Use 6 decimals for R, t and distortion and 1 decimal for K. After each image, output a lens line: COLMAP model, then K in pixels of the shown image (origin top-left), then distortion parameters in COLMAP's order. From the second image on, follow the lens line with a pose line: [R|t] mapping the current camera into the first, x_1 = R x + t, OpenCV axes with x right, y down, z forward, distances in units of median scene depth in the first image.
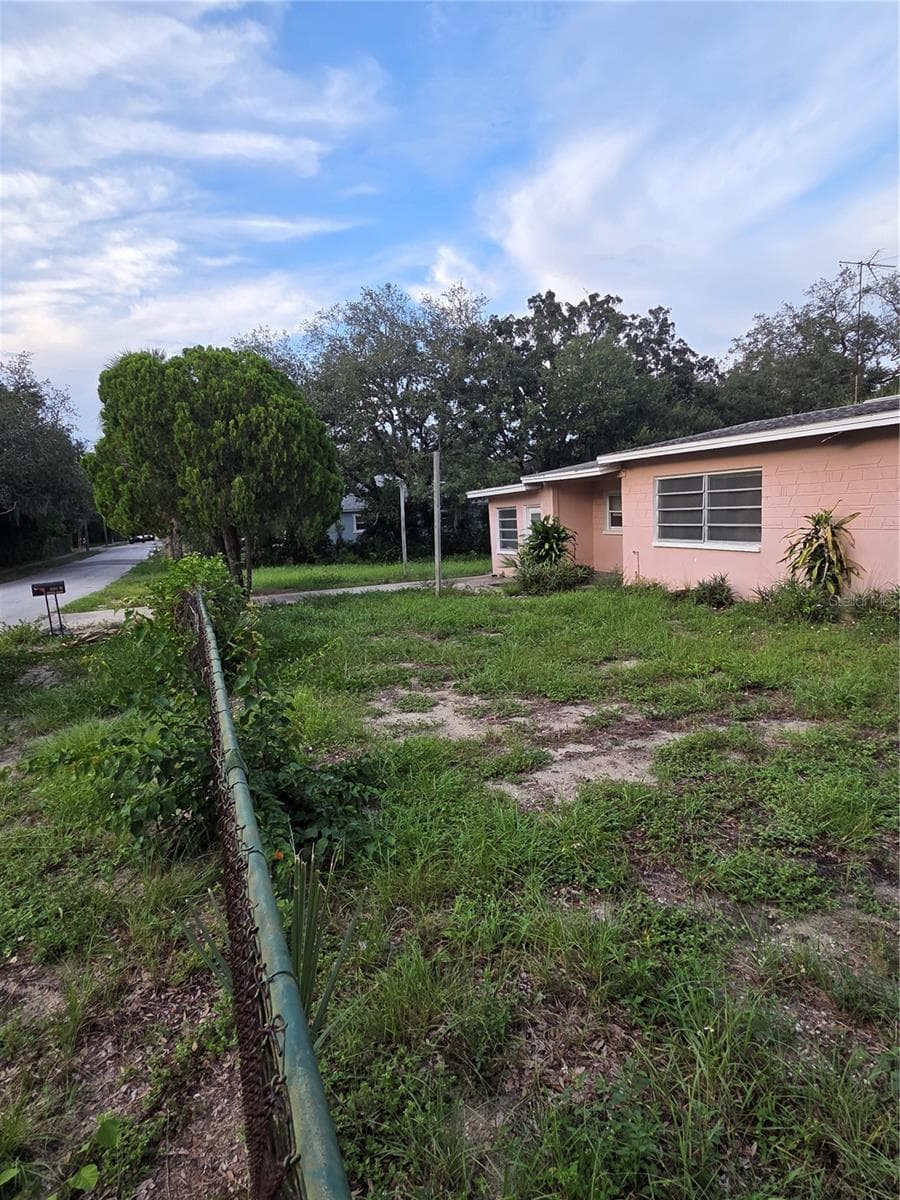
lens RADIAL K [[654.5, 0, 460.7], [0, 654.5, 595.6], [0, 0, 1]] dist [0.003769, 0.001196]
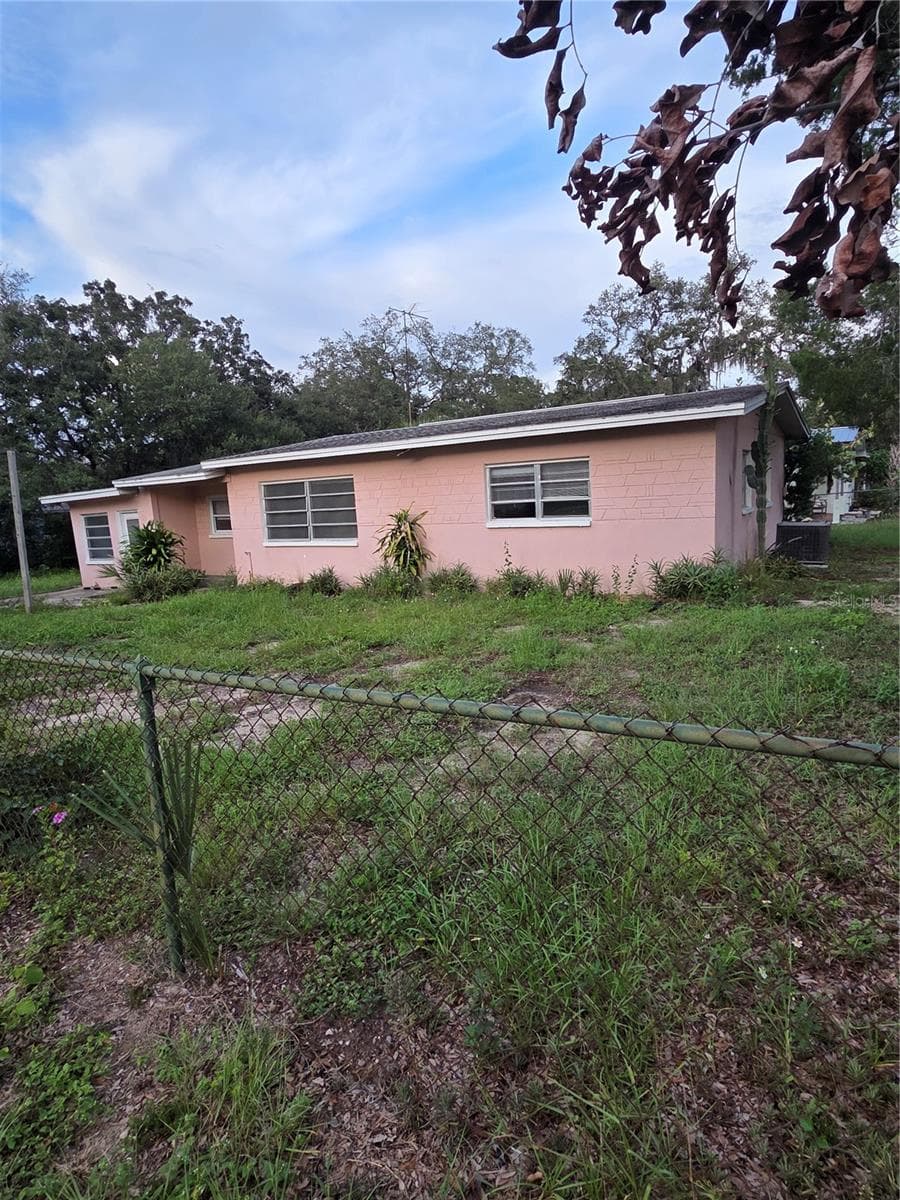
lens RADIAL K [[654.5, 0, 460.7], [0, 654.5, 595.6], [0, 0, 1]] dist [0.003769, 0.001196]
pose [[0.817936, -0.086547, 0.568763, -0.048032], [0.092091, 0.995568, 0.019057, 0.011330], [-0.567891, 0.036791, 0.822281, -0.052801]]
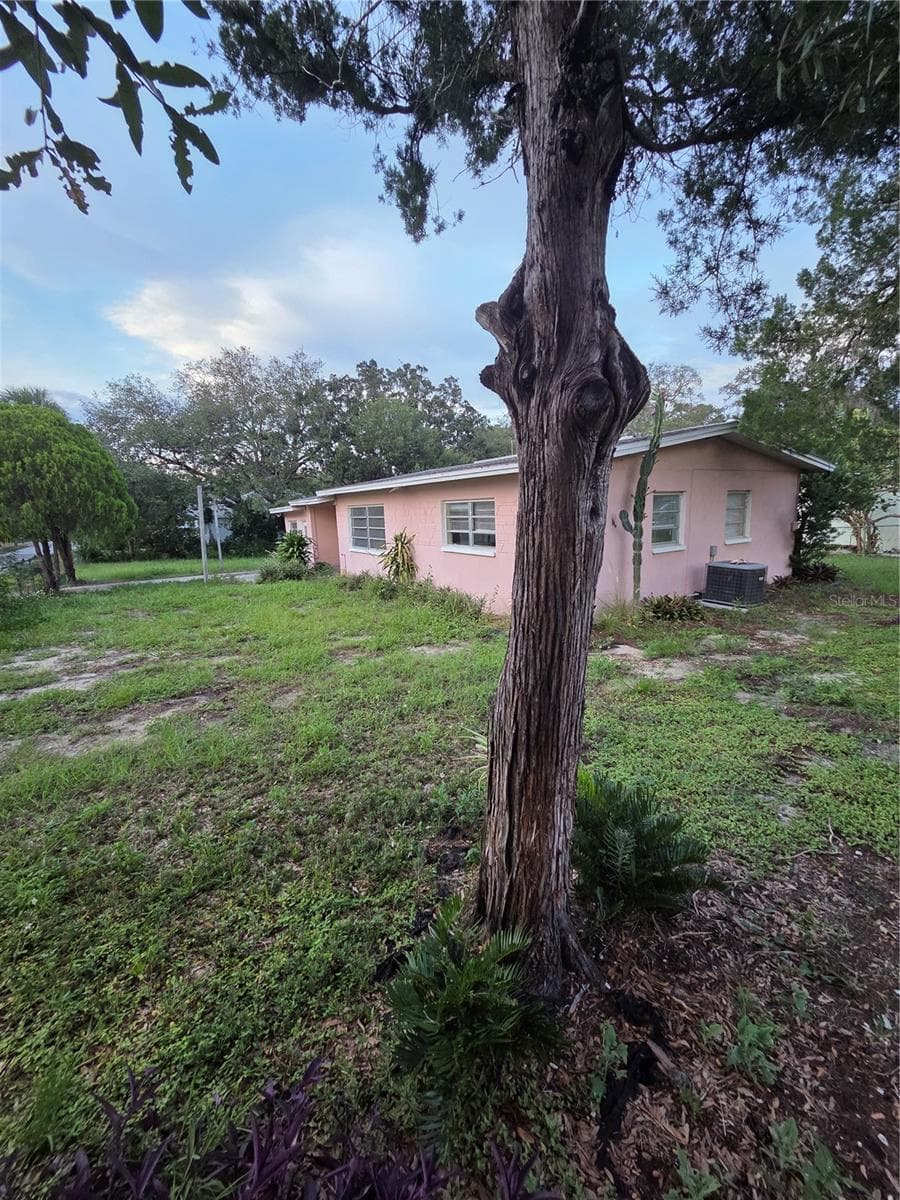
lens RADIAL K [[487.7, 0, 468.2], [0, 487.7, 597.8], [0, 0, 1]] dist [-0.006567, 0.000416]
pose [[0.980801, -0.019307, 0.194054, 0.264376], [0.011181, 0.999018, 0.042882, -0.008143], [-0.194691, -0.039889, 0.980053, -0.144796]]
